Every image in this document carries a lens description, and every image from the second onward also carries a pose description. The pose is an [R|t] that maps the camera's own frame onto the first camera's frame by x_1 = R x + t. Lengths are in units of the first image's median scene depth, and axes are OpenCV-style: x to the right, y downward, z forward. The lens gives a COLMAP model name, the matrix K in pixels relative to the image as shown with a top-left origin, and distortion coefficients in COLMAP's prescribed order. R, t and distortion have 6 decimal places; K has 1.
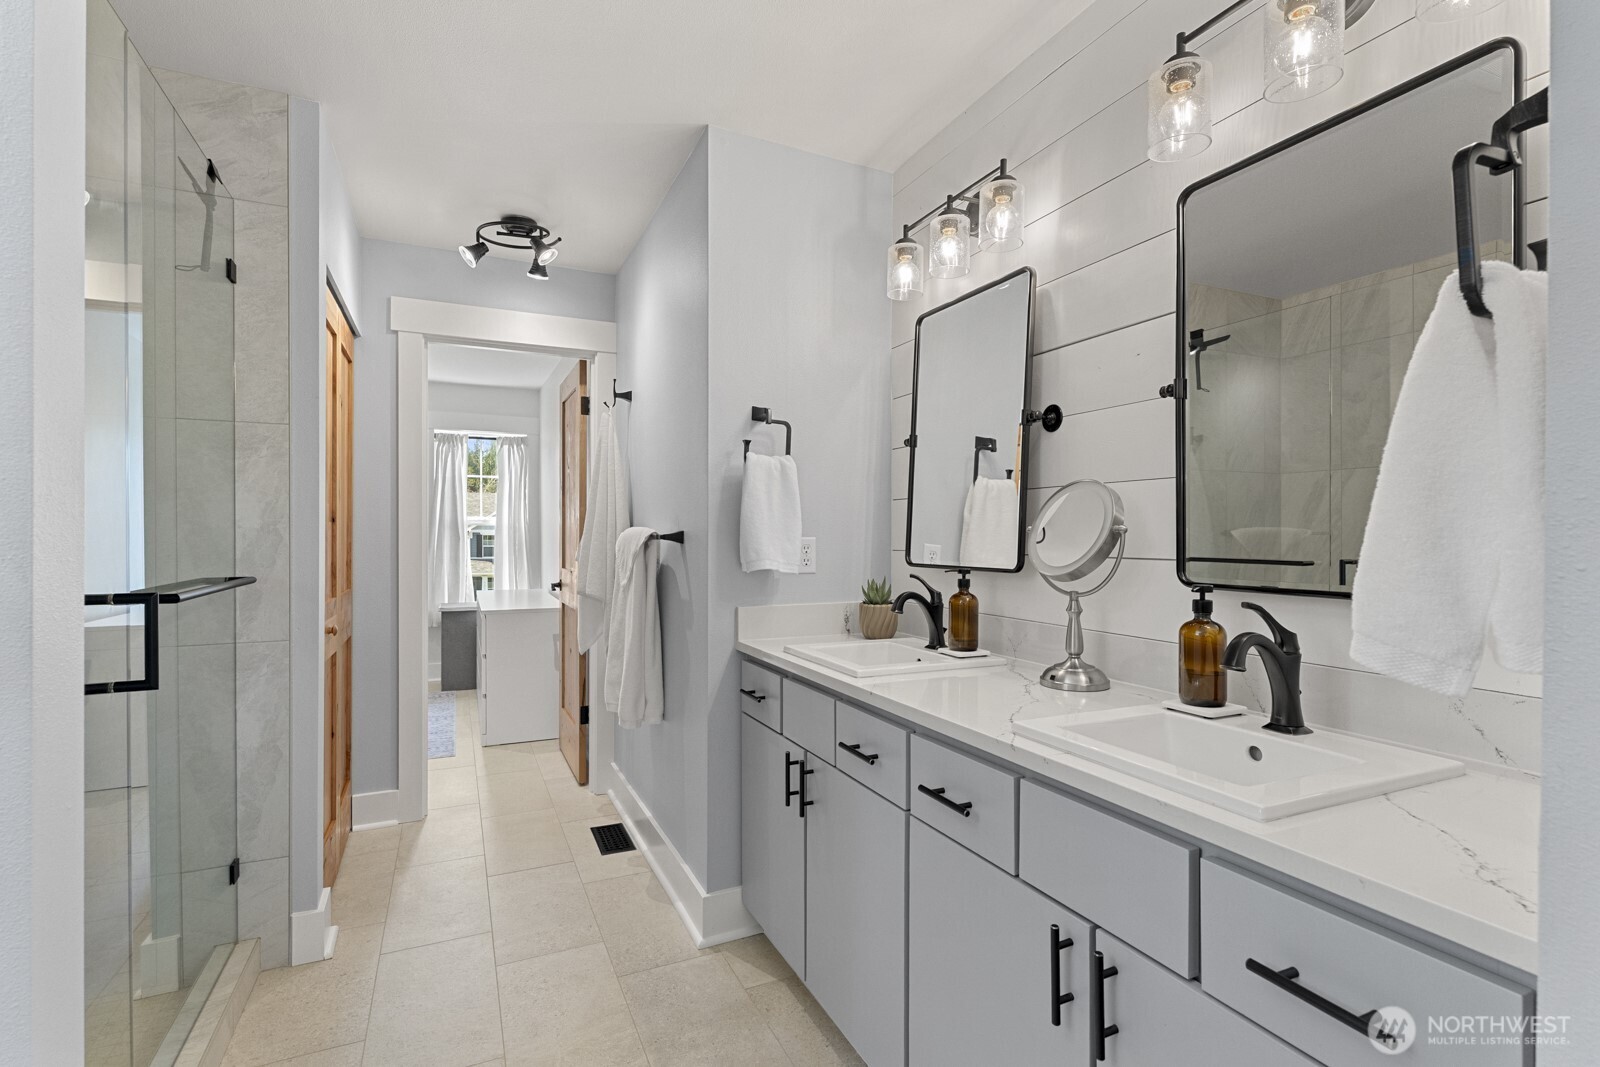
lens RADIAL K [[745.5, 0, 796.6], [0, 745.5, 538.1], [0, 0, 1]] dist [0.003481, 0.000592]
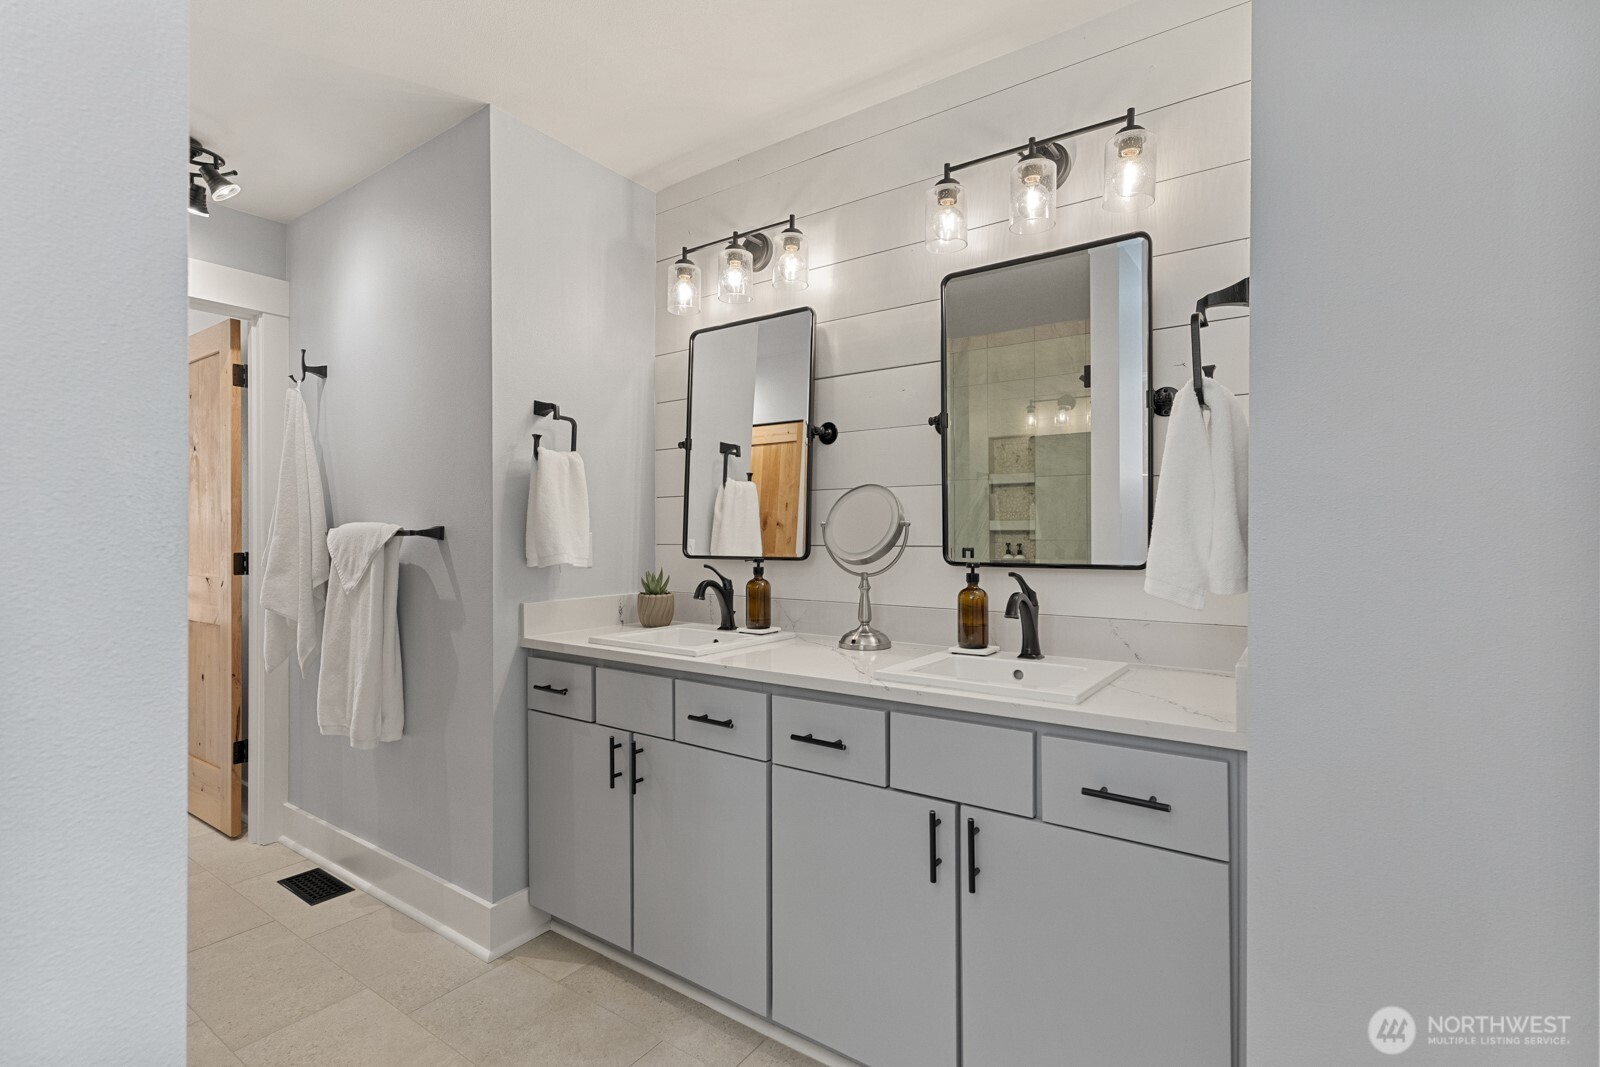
lens RADIAL K [[744.0, 0, 800.0], [0, 744.0, 533.5], [0, 0, 1]] dist [-0.002839, 0.012809]
pose [[0.866911, -0.004004, 0.498446, -0.280207], [0.006635, 0.999972, -0.003507, 0.006873], [-0.498418, 0.006348, 0.866914, -0.034199]]
